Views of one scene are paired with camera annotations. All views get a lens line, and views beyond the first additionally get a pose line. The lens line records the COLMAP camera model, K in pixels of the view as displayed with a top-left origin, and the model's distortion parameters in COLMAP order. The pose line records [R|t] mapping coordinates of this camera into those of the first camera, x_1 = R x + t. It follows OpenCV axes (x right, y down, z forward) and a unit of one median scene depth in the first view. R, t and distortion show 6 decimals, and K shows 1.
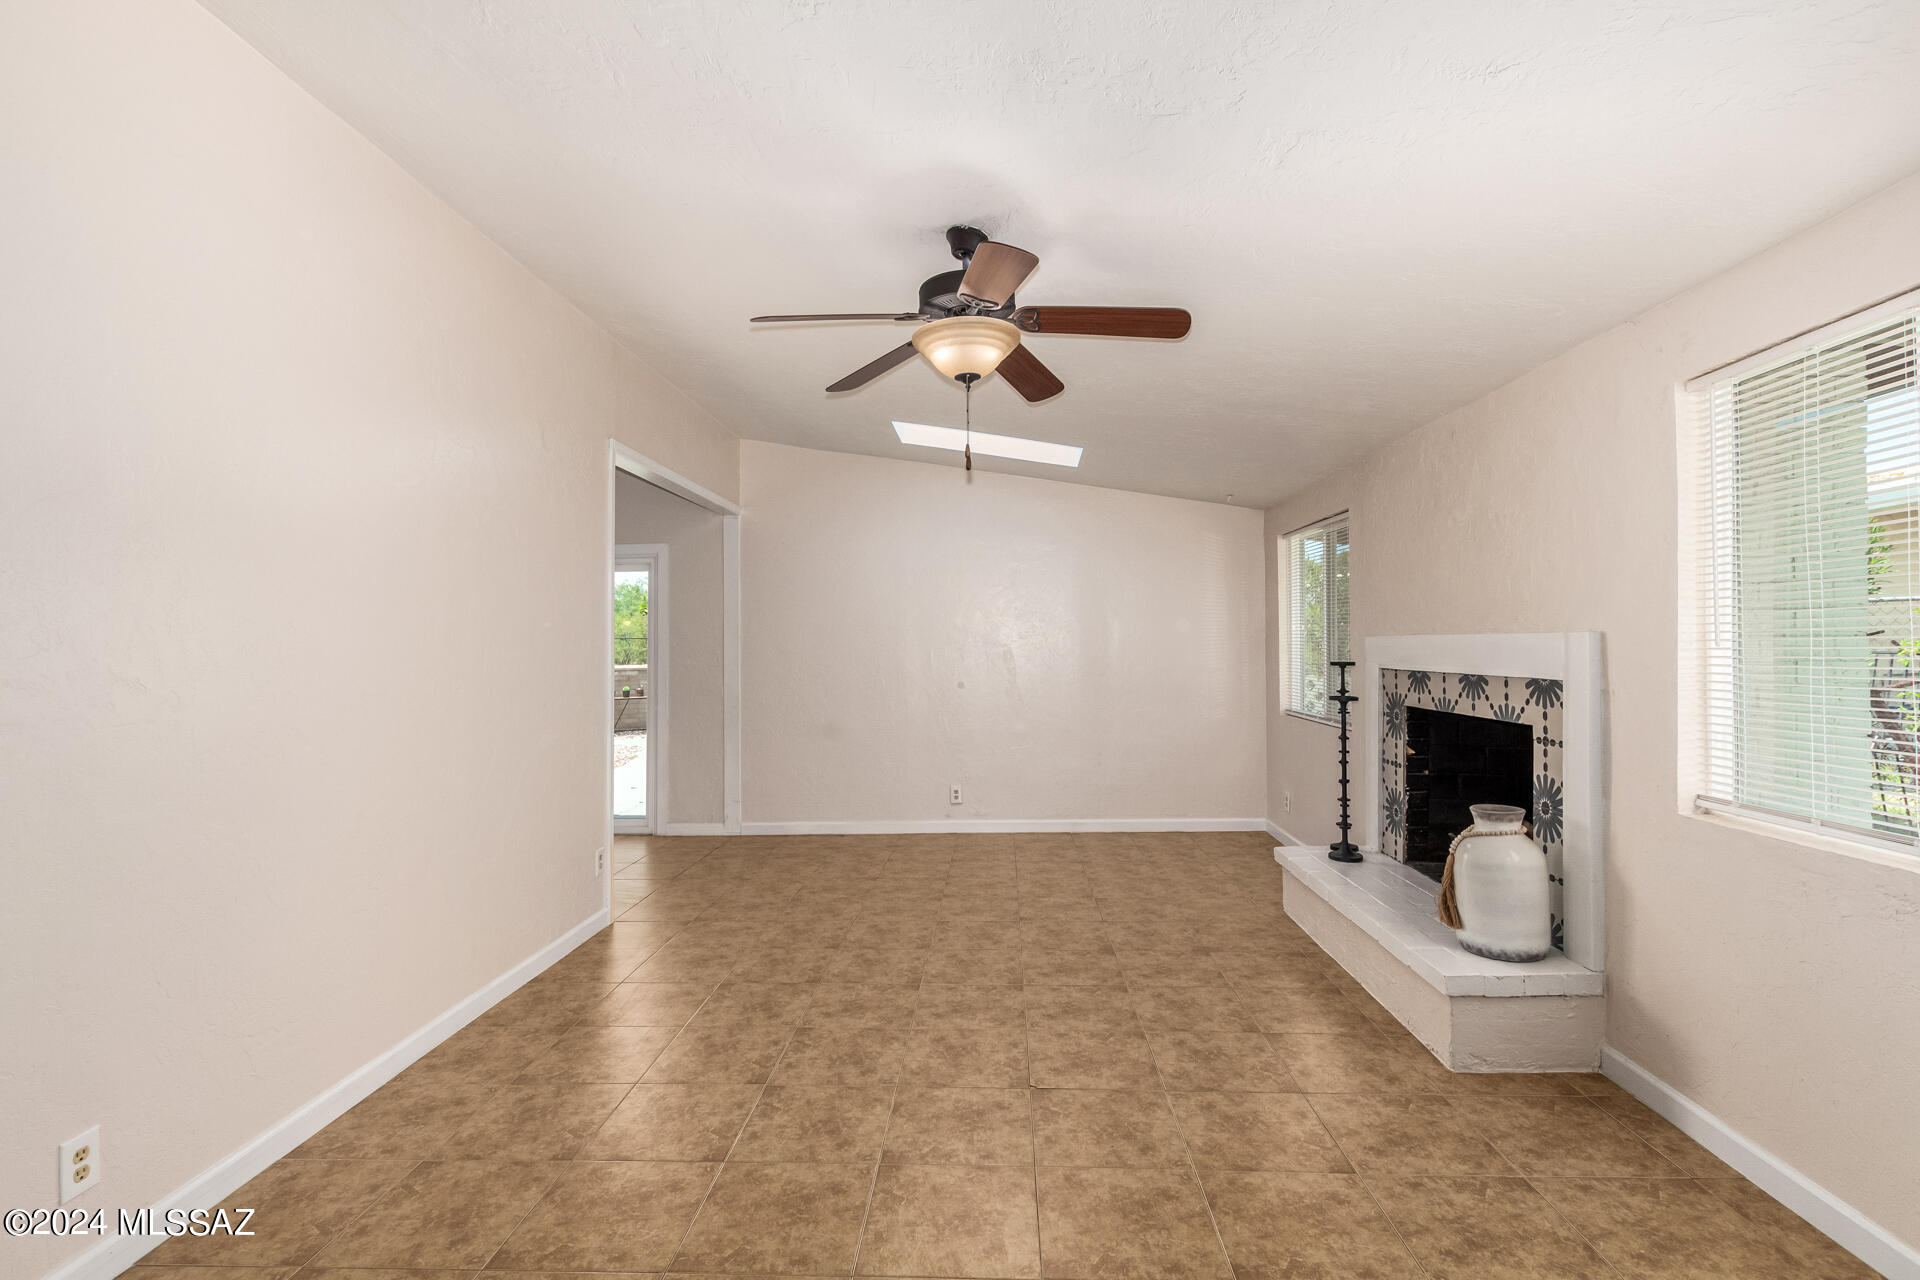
lens RADIAL K [[878.8, 0, 951.0], [0, 878.8, 644.7], [0, 0, 1]] dist [0.013704, -0.007563]
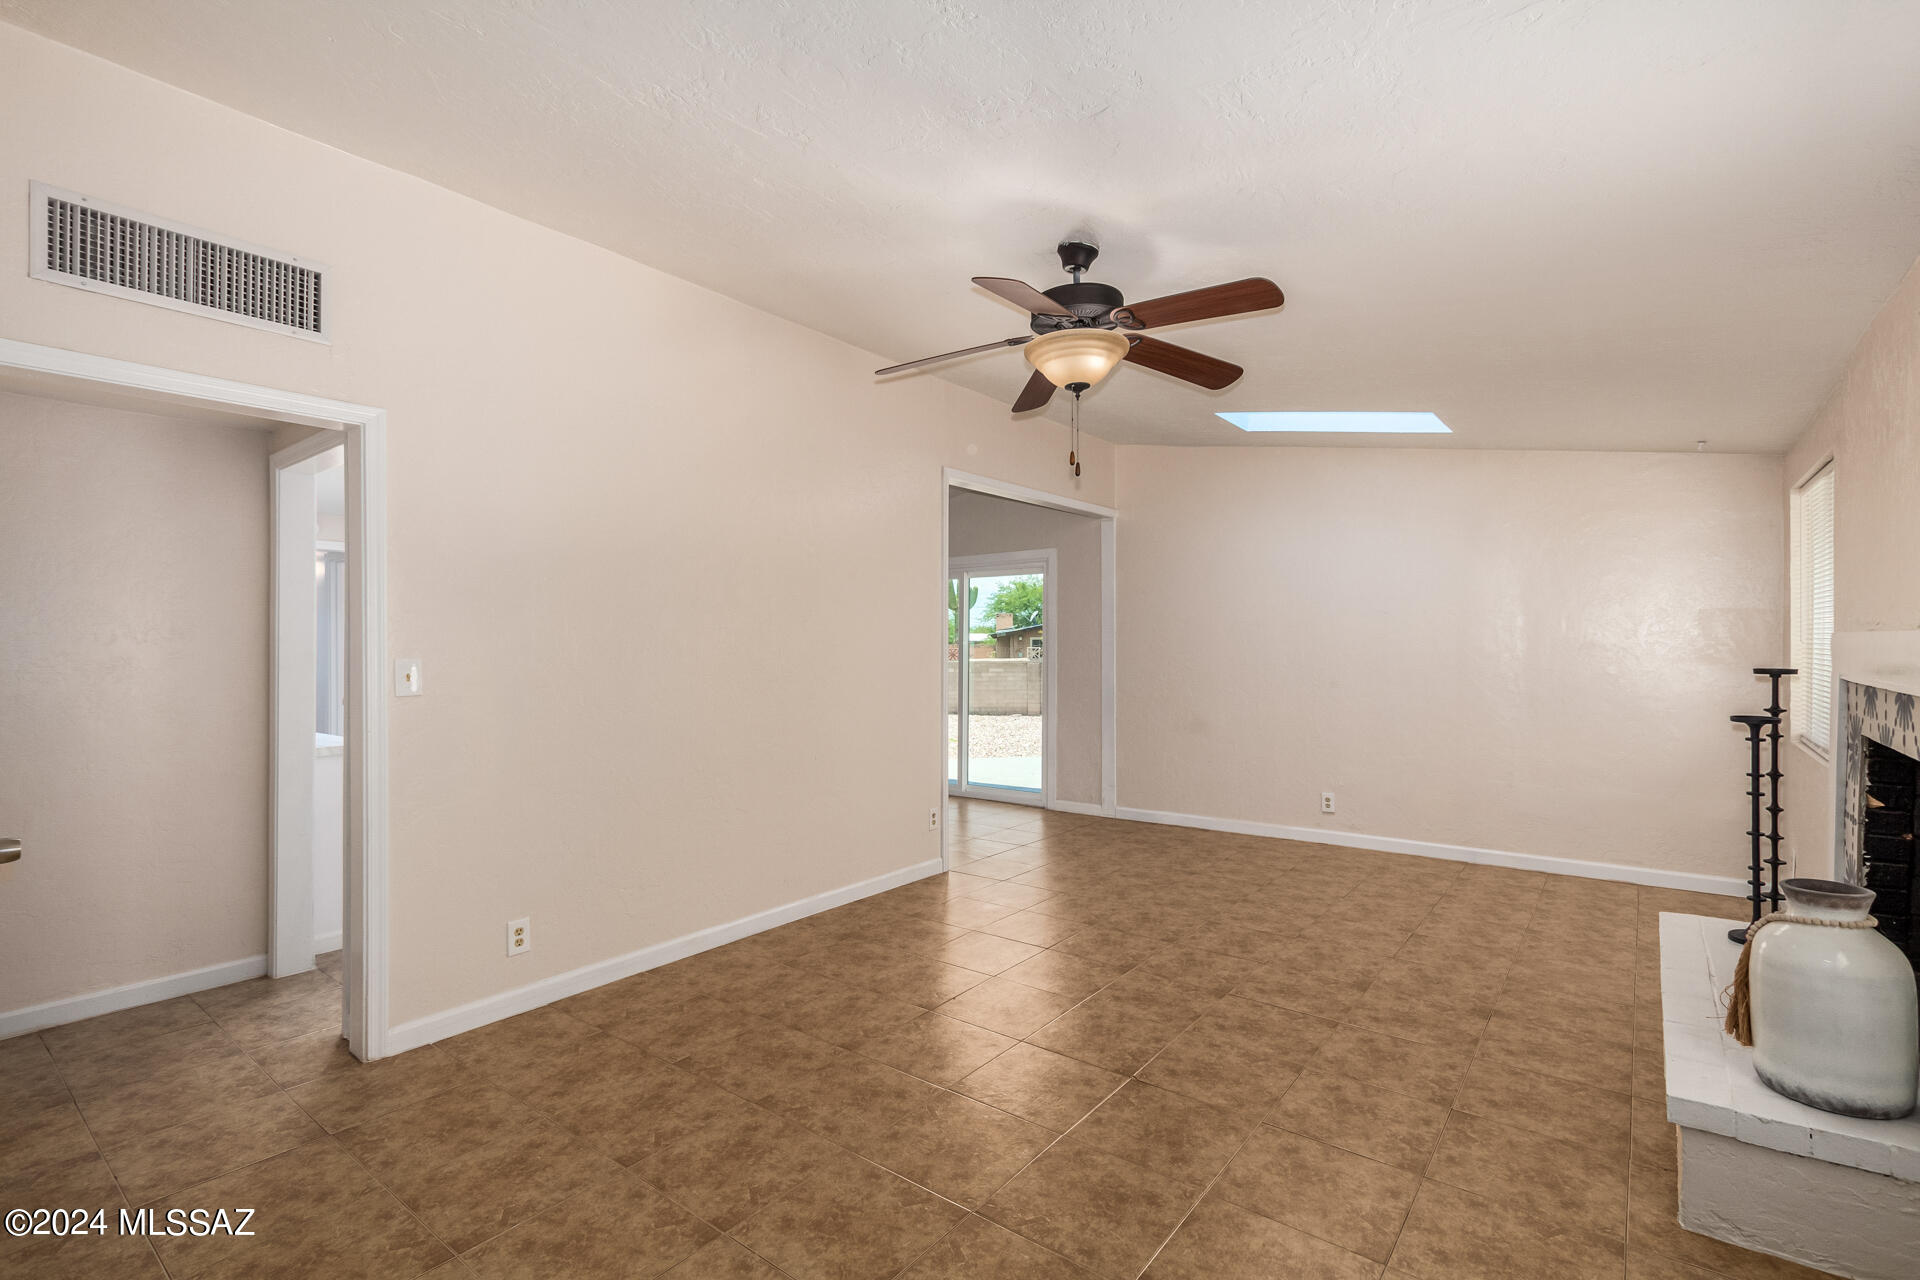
lens RADIAL K [[869.4, 0, 953.8], [0, 869.4, 659.2], [0, 0, 1]] dist [0.012946, -0.007895]
pose [[0.817264, 0.017847, -0.575987, 0.381464], [-0.003498, 0.999656, 0.026011, -0.005234], [0.576253, -0.019243, 0.817045, 0.051220]]
